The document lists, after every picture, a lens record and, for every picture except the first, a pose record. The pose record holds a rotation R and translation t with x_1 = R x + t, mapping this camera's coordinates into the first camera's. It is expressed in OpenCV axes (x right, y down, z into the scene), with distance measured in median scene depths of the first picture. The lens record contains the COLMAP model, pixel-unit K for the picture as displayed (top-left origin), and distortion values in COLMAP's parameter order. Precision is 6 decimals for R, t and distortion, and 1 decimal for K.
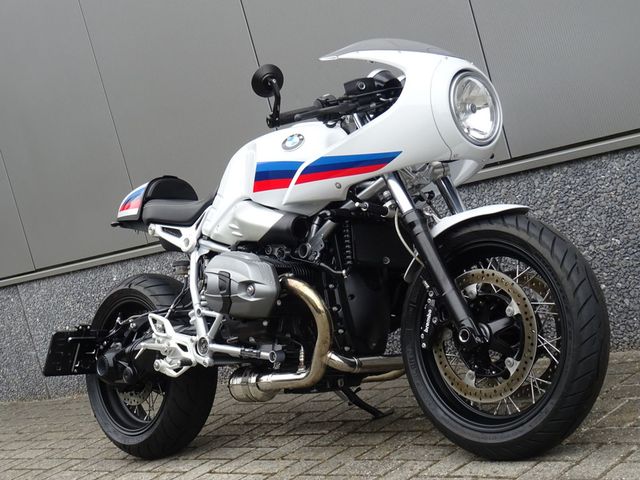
lens RADIAL K [[1147.5, 0, 320.0], [0, 1147.5, 240.0], [0, 0, 1]] dist [0.011336, 0.033561]
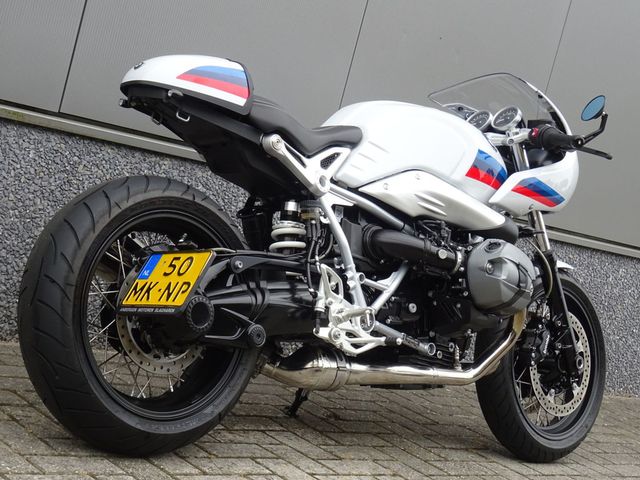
lens RADIAL K [[1346.3, 0, 320.0], [0, 1346.3, 240.0], [0, 0, 1]] dist [-0.016044, -0.132551]
pose [[-0.042691, 0.173716, 0.983870, -1.113996], [-0.184983, 0.966367, -0.178652, 0.225062], [-0.981814, -0.189626, -0.009121, 1.105740]]
